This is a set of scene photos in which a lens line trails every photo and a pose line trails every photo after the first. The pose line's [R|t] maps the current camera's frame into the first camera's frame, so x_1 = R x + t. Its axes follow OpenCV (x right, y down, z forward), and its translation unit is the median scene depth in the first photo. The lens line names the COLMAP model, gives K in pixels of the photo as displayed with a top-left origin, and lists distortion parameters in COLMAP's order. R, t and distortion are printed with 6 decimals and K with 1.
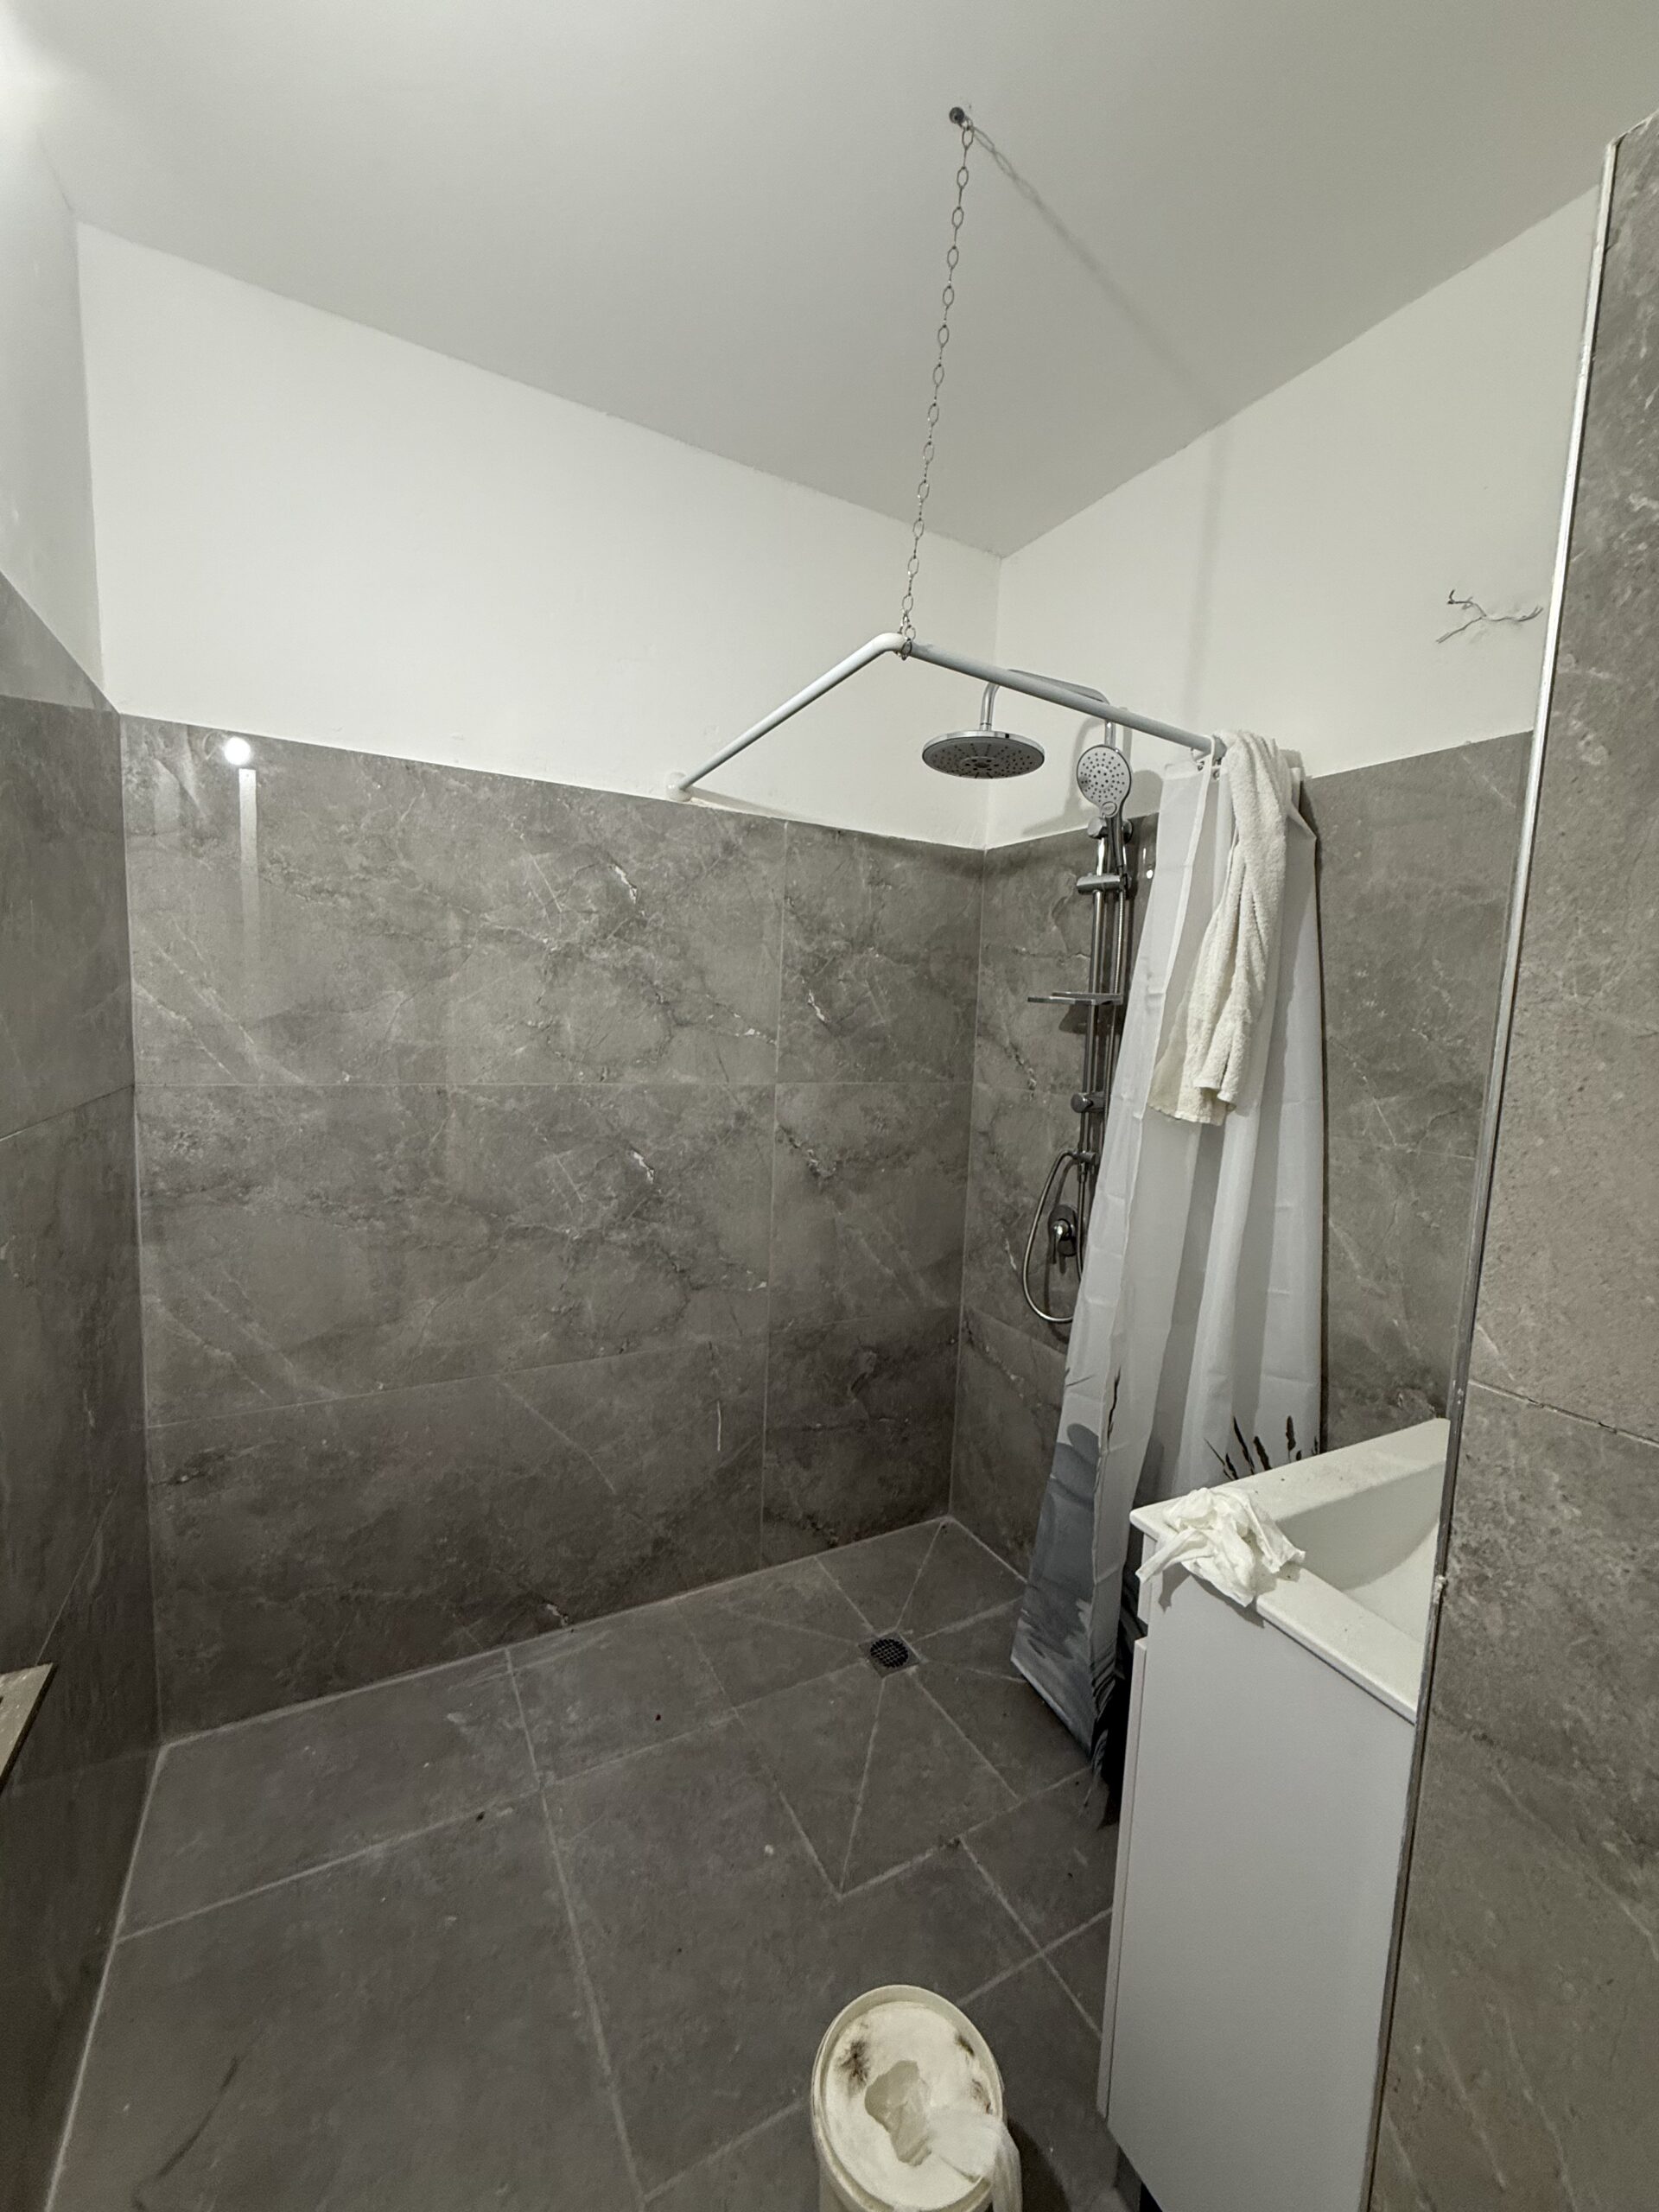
lens RADIAL K [[880.8, 0, 828.8], [0, 880.8, 1097.7], [0, 0, 1]] dist [-0.001310, 0.000099]
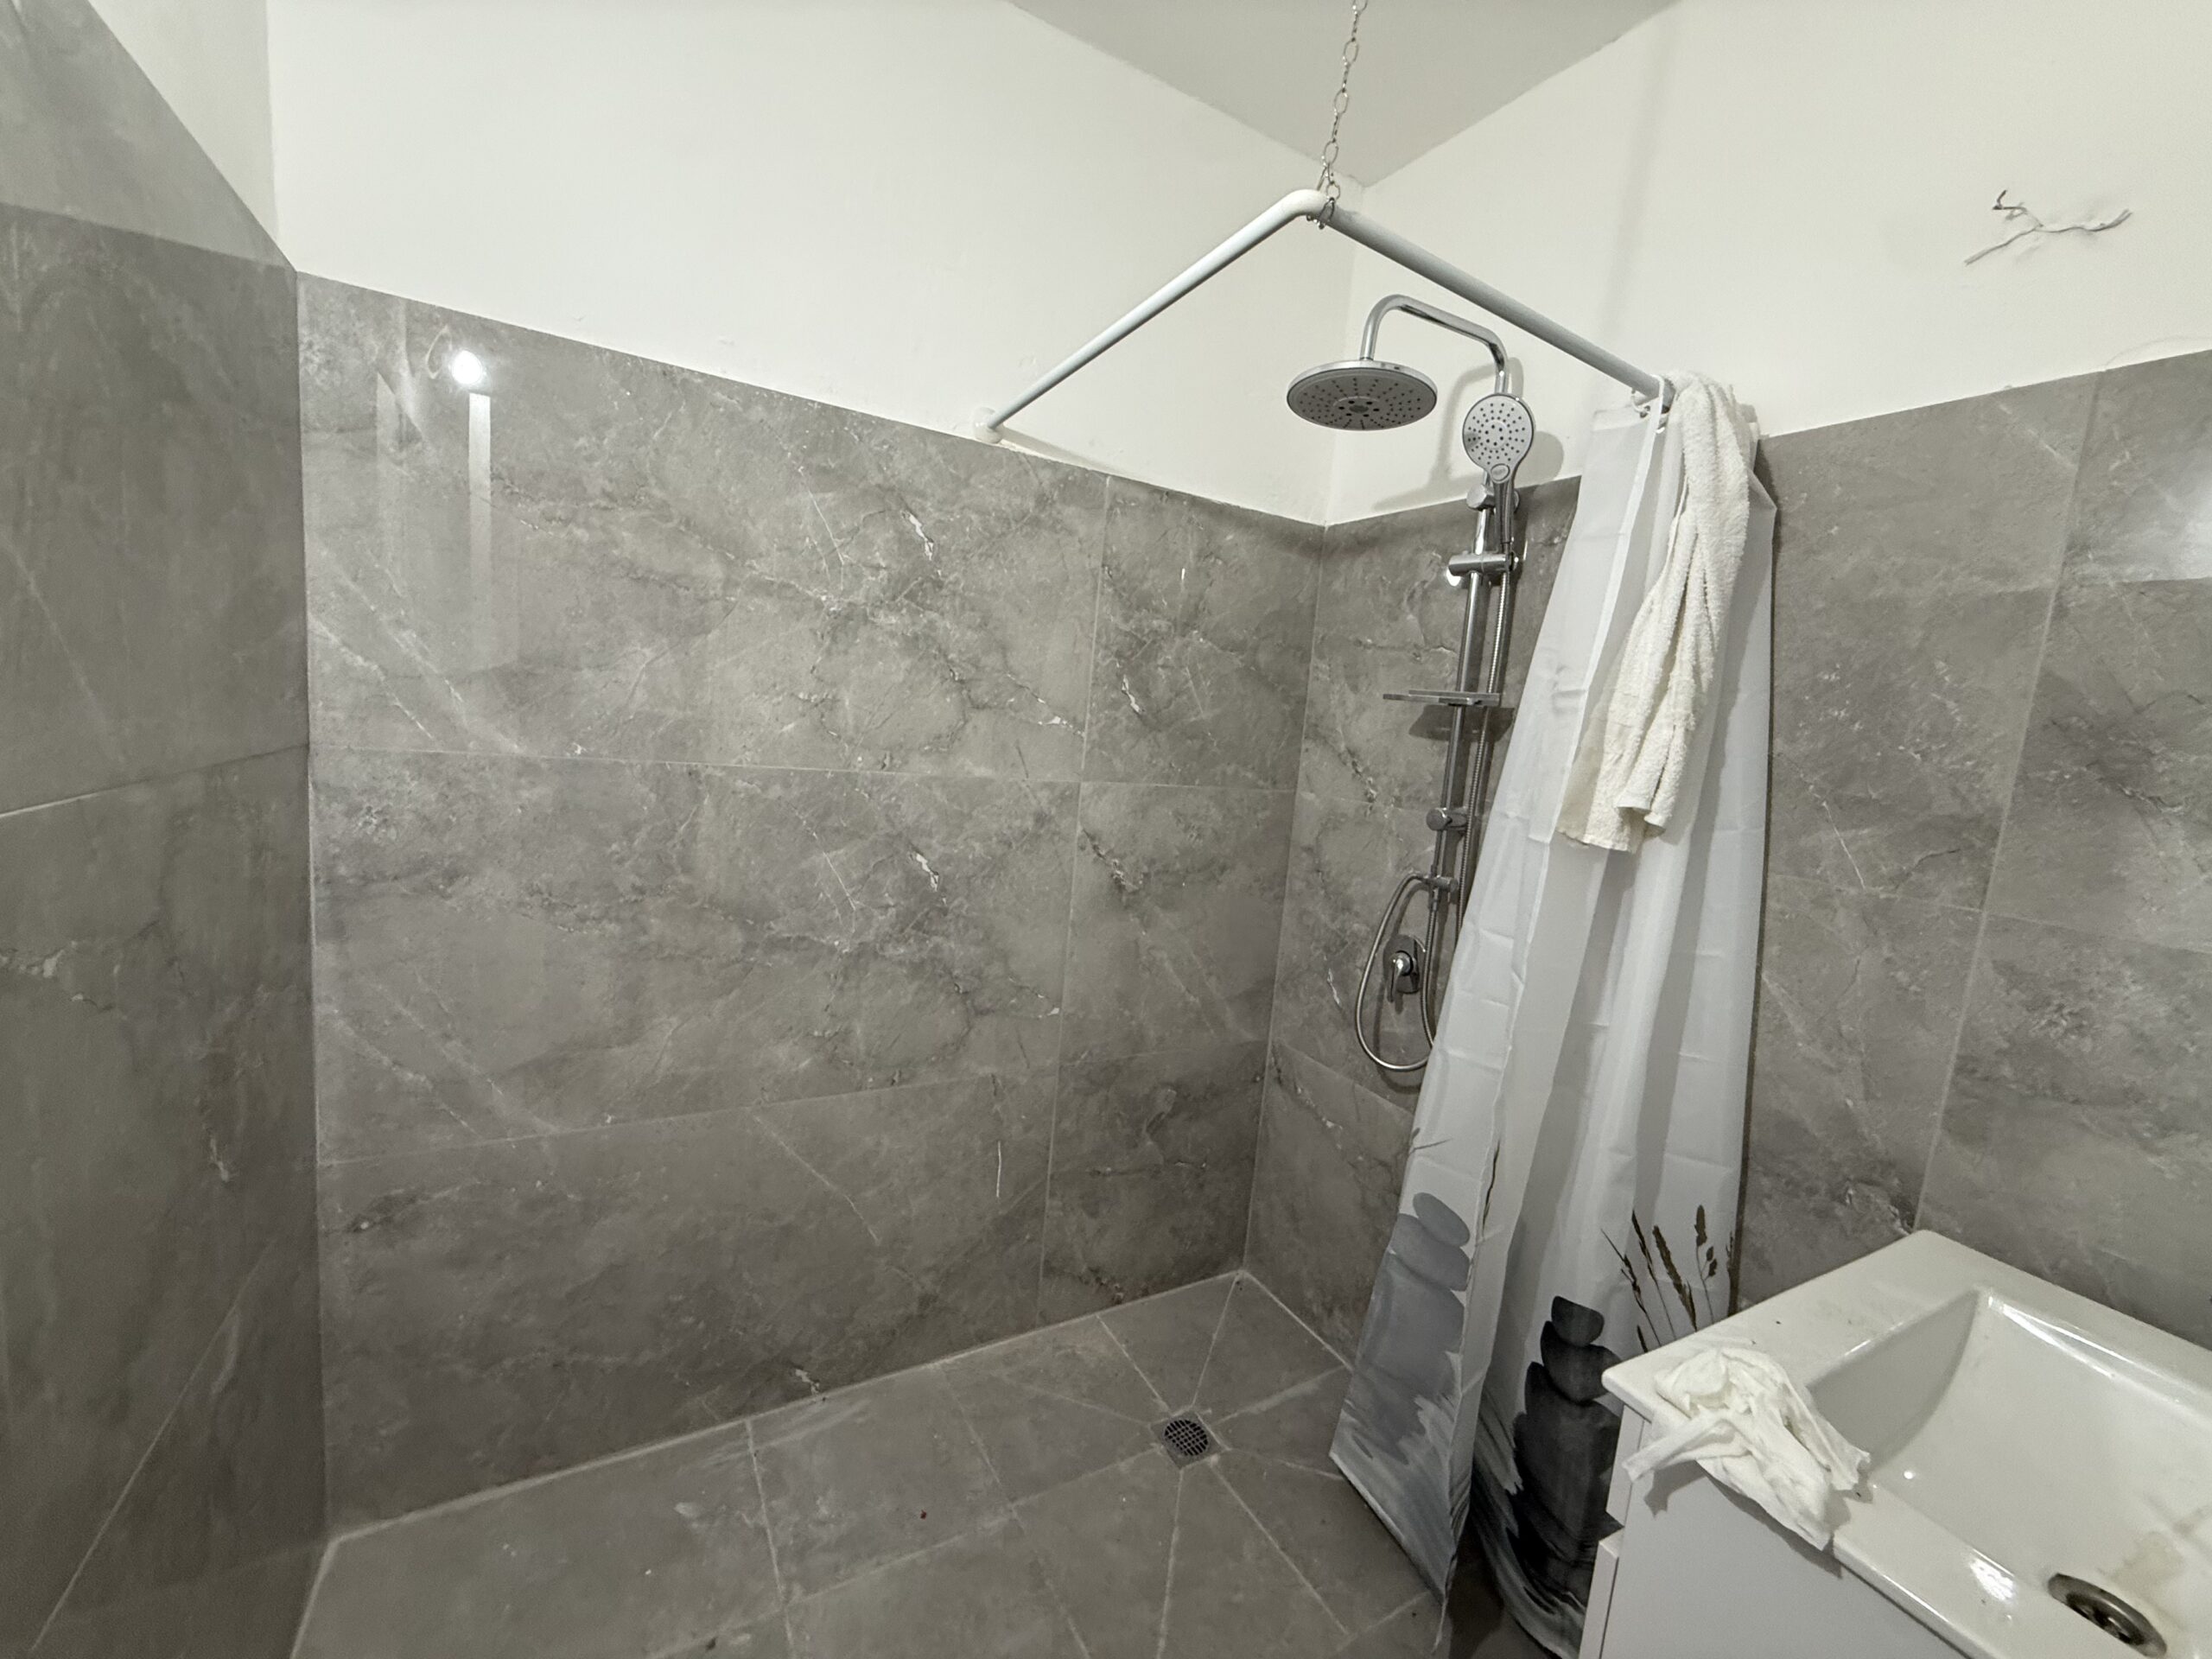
lens RADIAL K [[885.7, 0, 1098.2], [0, 885.7, 824.7], [0, 0, 1]] dist [-0.001771, 0.000067]
pose [[0.998942, 0.043908, 0.013680, -0.067061], [-0.044231, 0.998726, 0.024289, 0.005536], [-0.012596, -0.024868, 0.999611, 0.157860]]
